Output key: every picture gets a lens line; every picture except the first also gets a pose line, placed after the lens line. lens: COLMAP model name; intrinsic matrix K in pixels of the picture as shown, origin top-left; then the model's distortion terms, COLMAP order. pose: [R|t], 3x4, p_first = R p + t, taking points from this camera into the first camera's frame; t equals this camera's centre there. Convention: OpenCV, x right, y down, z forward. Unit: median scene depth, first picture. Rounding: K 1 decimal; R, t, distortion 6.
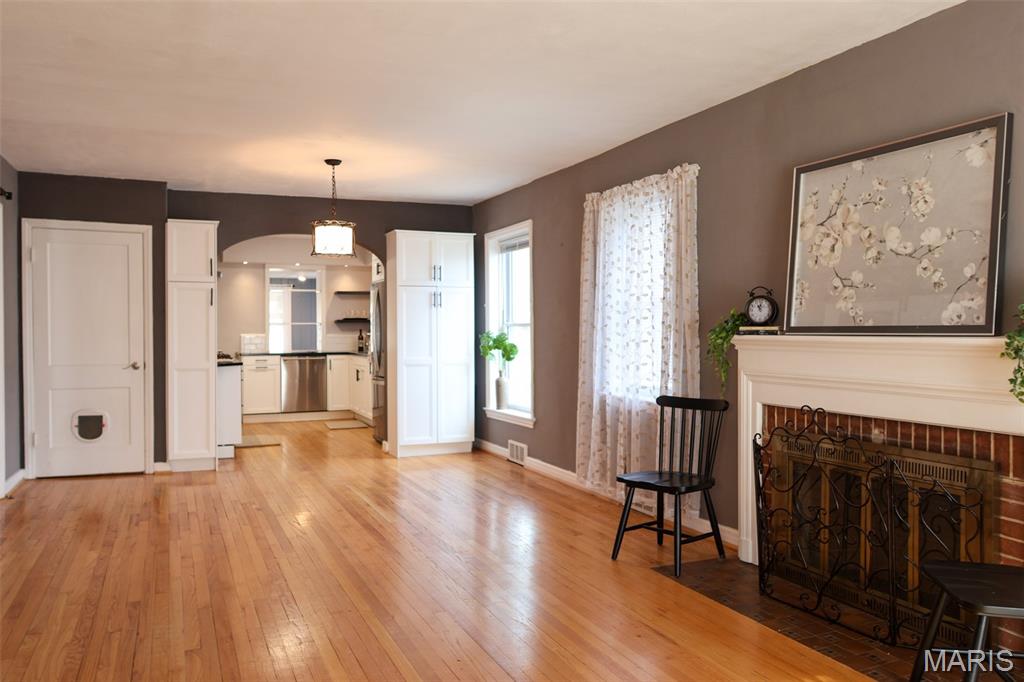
lens RADIAL K [[765.5, 0, 513.5], [0, 765.5, 340.7], [0, 0, 1]] dist [0.026247, 0.005548]
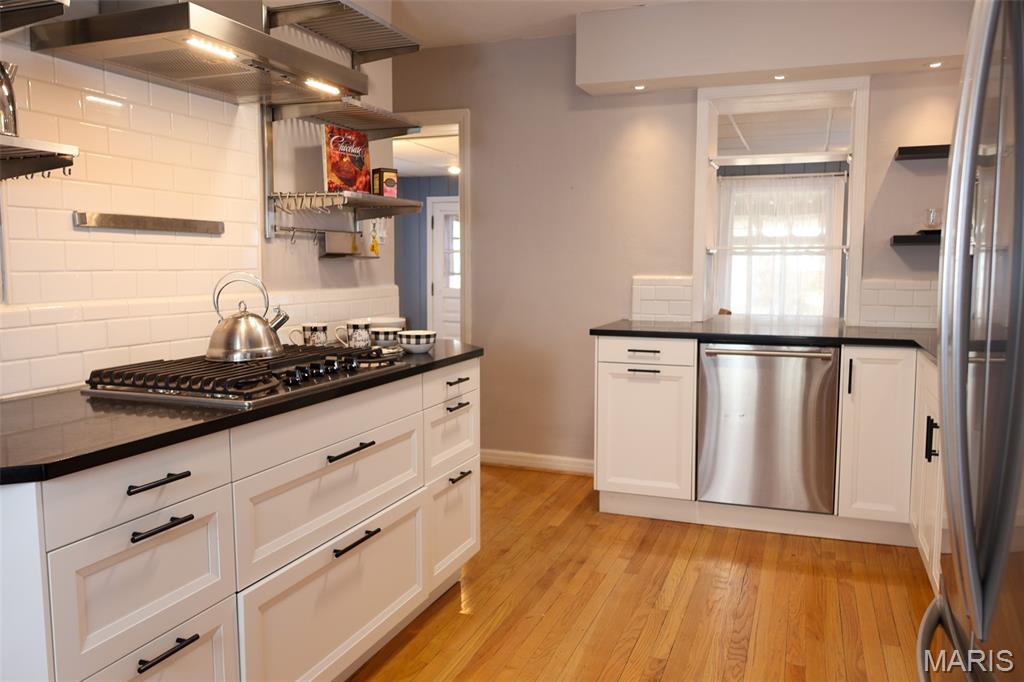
lens RADIAL K [[765.5, 0, 516.4], [0, 765.5, 339.5], [0, 0, 1]] dist [0.026247, 0.005548]
pose [[0.706879, 0.080608, -0.702726, -0.110786], [-0.015778, 0.995035, 0.098267, -0.012813], [0.707158, -0.058375, 0.704641, 0.660468]]
